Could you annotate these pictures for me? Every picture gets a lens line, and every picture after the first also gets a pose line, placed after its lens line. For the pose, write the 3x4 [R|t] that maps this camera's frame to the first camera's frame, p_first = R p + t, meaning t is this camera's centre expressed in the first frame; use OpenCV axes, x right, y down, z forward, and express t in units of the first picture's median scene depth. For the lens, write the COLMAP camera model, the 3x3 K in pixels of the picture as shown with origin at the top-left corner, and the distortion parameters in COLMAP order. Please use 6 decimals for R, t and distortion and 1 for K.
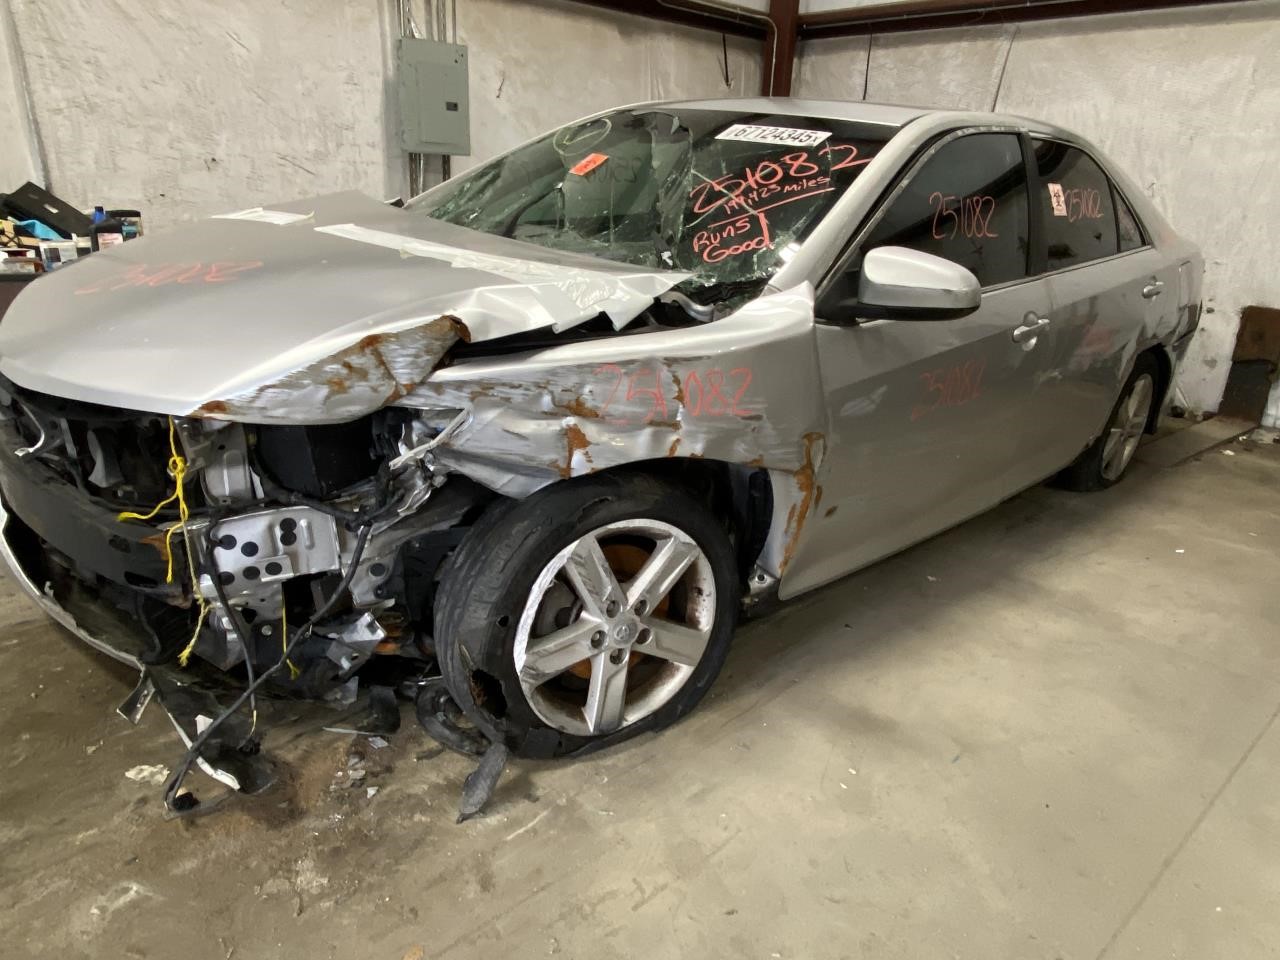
lens RADIAL K [[827.7, 0, 640.0], [0, 827.7, 480.0], [0, 0, 1]] dist [0.031282, -0.040061]
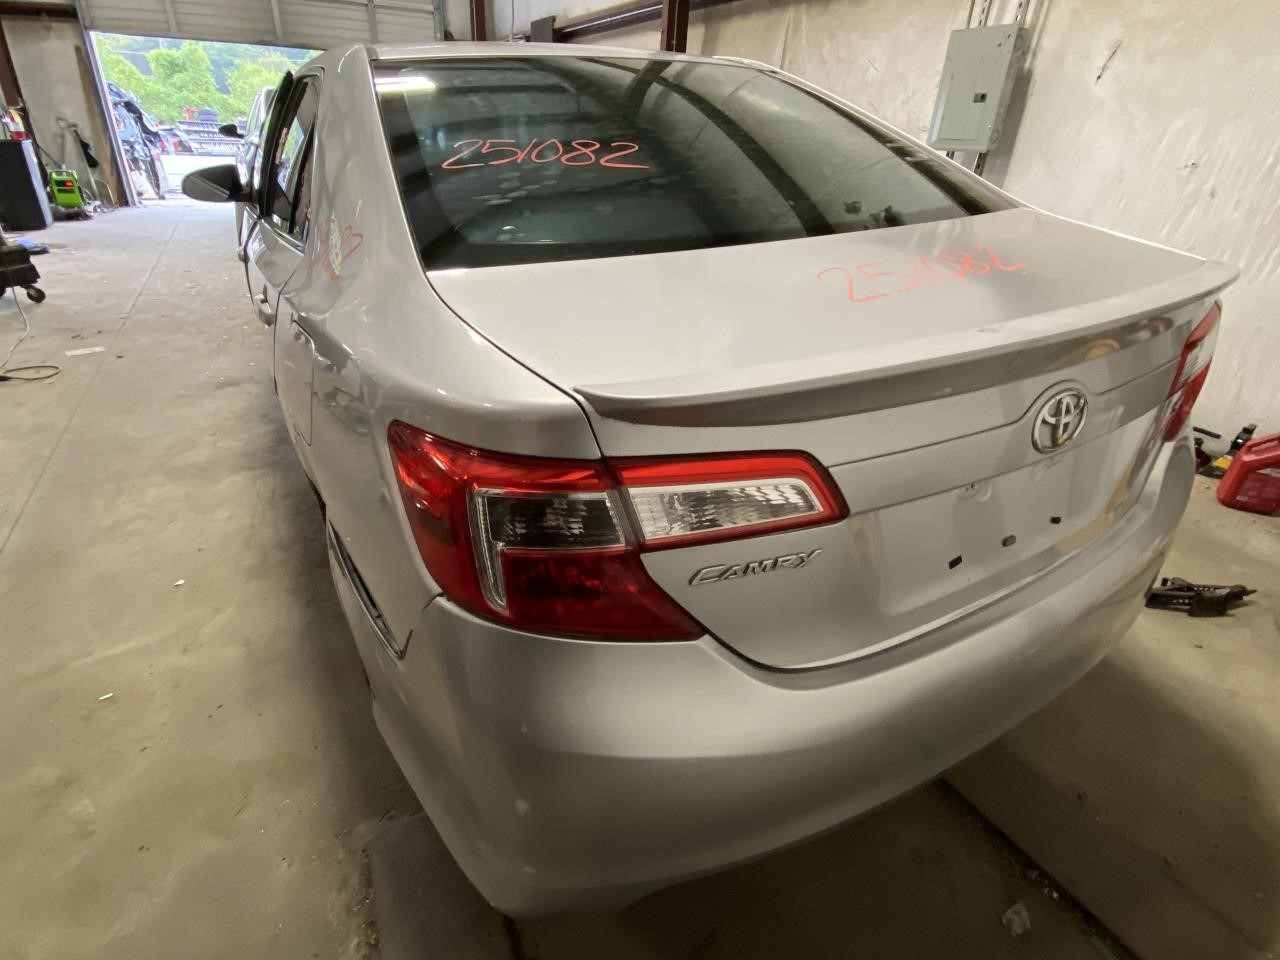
lens RADIAL K [[661.4, 0, 645.9], [0, 661.4, 484.3], [0, 0, 1]] dist [0.013186, -0.017480]
pose [[-0.231765, 0.401789, -0.885918, 0.650207], [-0.386850, 0.797535, 0.462909, -0.286864], [0.892542, 0.450004, -0.029409, 0.835295]]
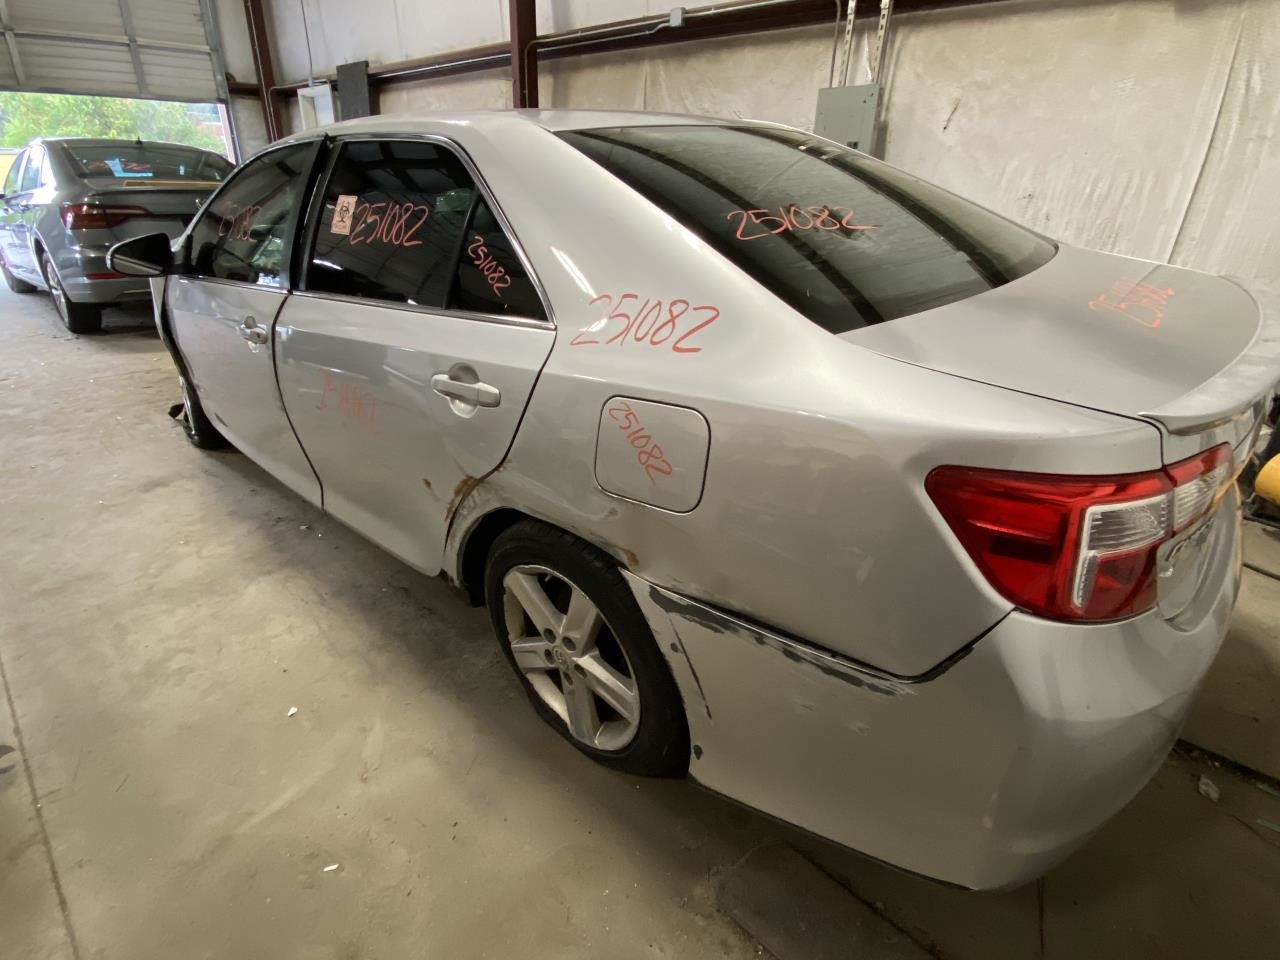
lens RADIAL K [[661.4, 0, 645.9], [0, 661.4, 484.3], [0, 0, 1]] dist [0.013186, -0.017480]
pose [[0.088061, 0.374270, -0.923129, 0.677943], [-0.359861, 0.876094, 0.320871, -0.228841], [0.928841, 0.303942, 0.211835, 0.662310]]
